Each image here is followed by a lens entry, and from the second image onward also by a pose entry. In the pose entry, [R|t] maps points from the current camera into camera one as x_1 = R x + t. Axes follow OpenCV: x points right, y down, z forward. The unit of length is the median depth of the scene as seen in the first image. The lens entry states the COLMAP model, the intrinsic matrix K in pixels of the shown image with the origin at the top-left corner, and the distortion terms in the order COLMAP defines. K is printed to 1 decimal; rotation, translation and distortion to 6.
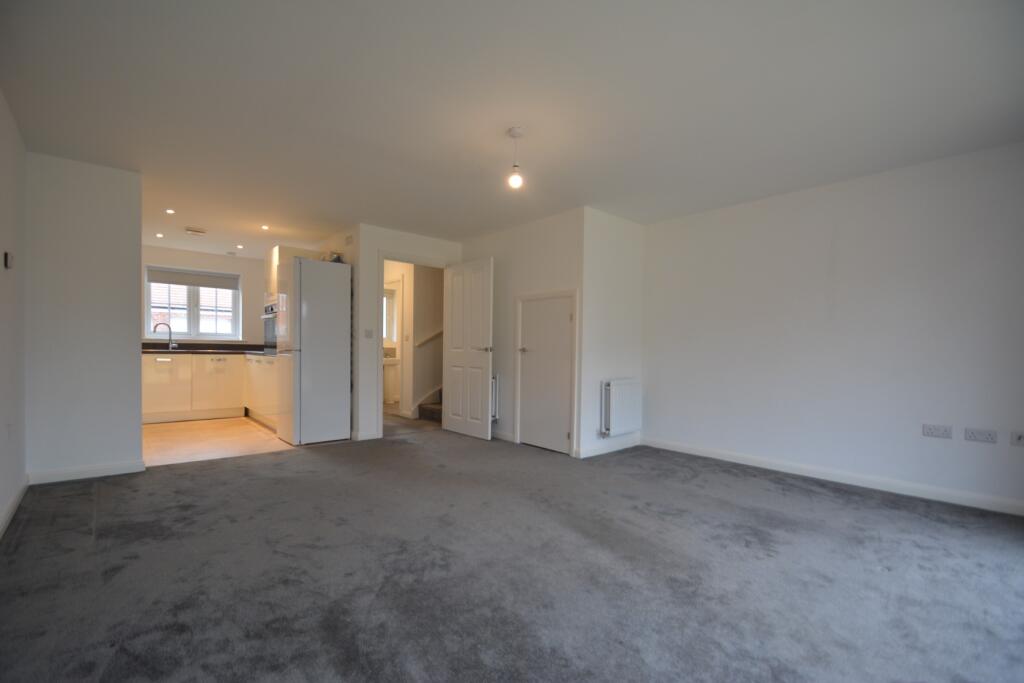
lens RADIAL K [[444.0, 0, 512.0], [0, 444.0, 341.5], [0, 0, 1]] dist [0.001101, -0.007528]
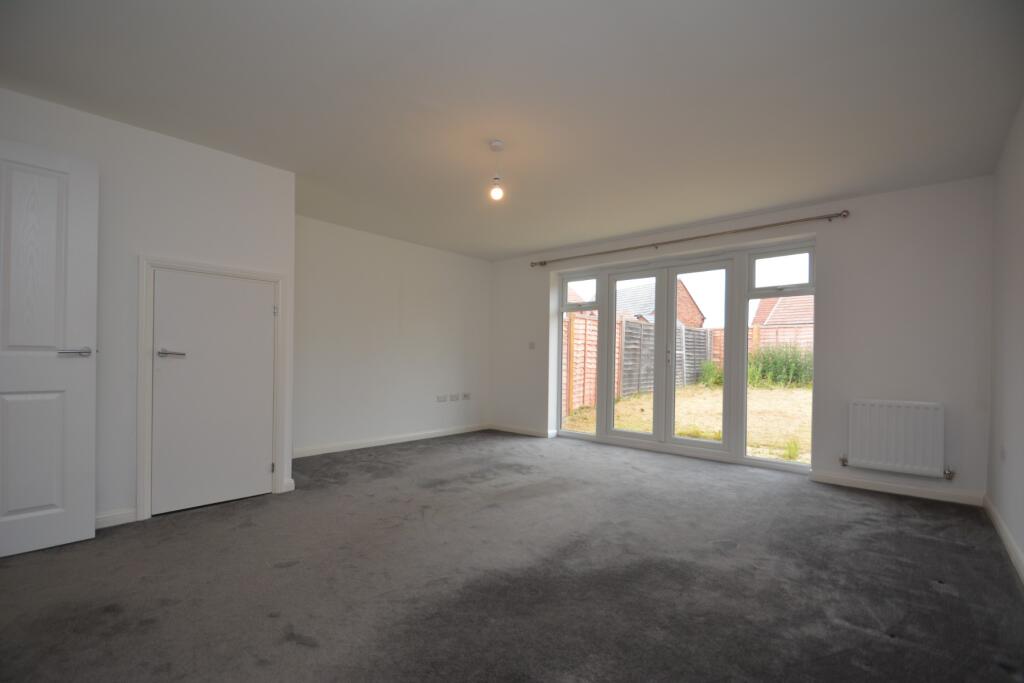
lens RADIAL K [[450.1, 0, 493.1], [0, 450.1, 361.4], [0, 0, 1]] dist [0.003645, -0.008463]
pose [[-0.092347, -0.028154, 0.995329, -0.898607], [-0.044352, 0.998724, 0.024135, -0.005469], [-0.994739, -0.041916, -0.093478, 0.953886]]
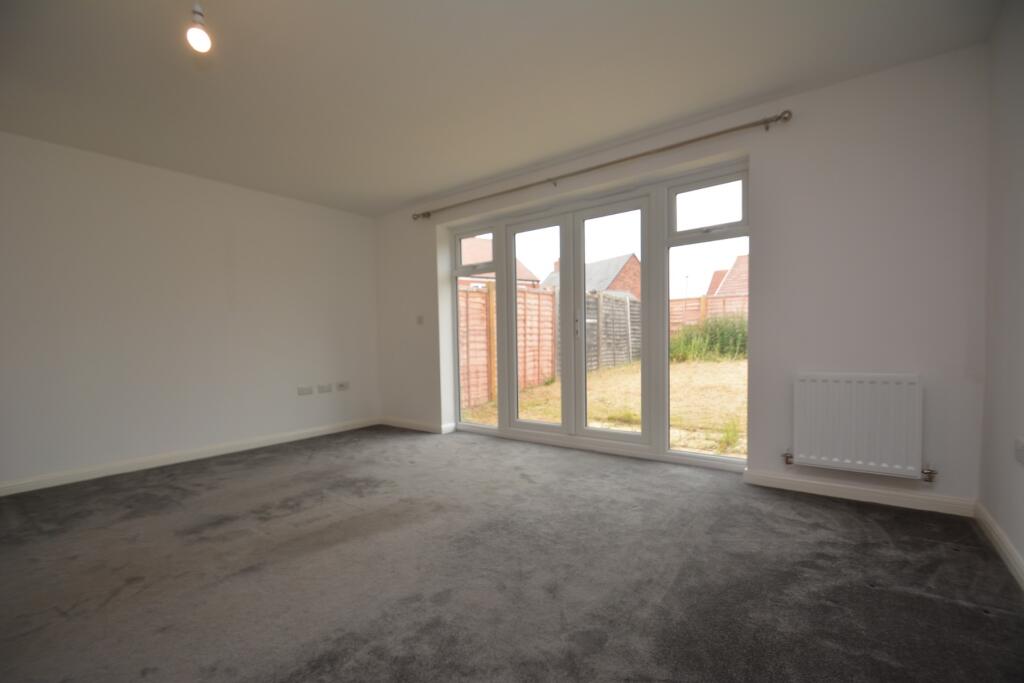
lens RADIAL K [[450.1, 0, 493.1], [0, 450.1, 361.4], [0, 0, 1]] dist [0.003645, -0.008463]
pose [[-0.169308, -0.062688, 0.983567, -0.573348], [-0.010223, 0.998033, 0.061850, 0.009867], [-0.985510, 0.000417, -0.169616, 0.634869]]
